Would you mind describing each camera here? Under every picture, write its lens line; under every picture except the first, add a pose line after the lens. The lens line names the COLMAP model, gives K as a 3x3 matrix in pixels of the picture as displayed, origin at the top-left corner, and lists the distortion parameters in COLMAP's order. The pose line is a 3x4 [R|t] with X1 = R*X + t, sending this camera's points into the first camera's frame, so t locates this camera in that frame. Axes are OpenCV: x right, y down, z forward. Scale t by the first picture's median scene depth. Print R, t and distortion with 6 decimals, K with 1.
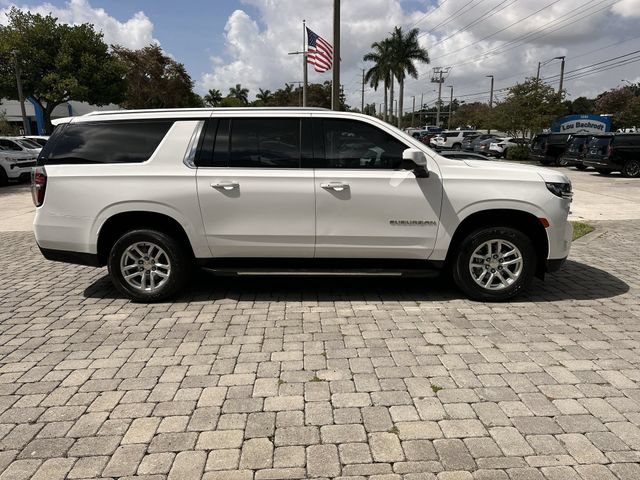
lens RADIAL K [[447.7, 0, 318.0], [0, 447.7, 222.8], [0, 0, 1]] dist [0.063166, -0.090660]
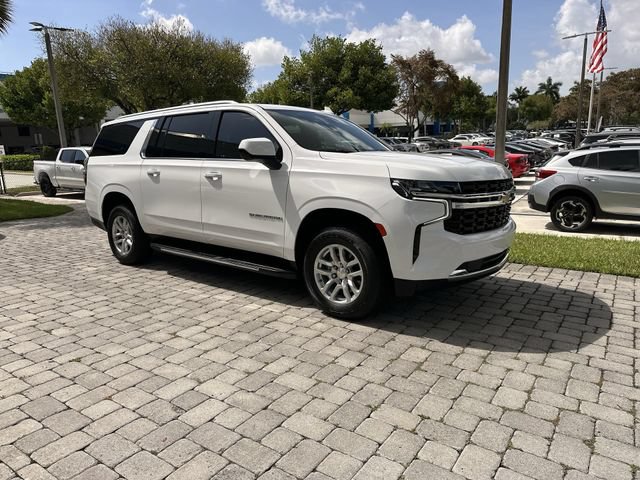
lens RADIAL K [[446.1, 0, 319.8], [0, 446.1, 229.3], [0, 0, 1]] dist [0.062055, -0.081433]
pose [[0.802199, 0.094824, -0.589478, 0.845970], [-0.089159, 0.995263, 0.038765, -0.020633], [0.590362, 0.021459, 0.806853, 0.305518]]
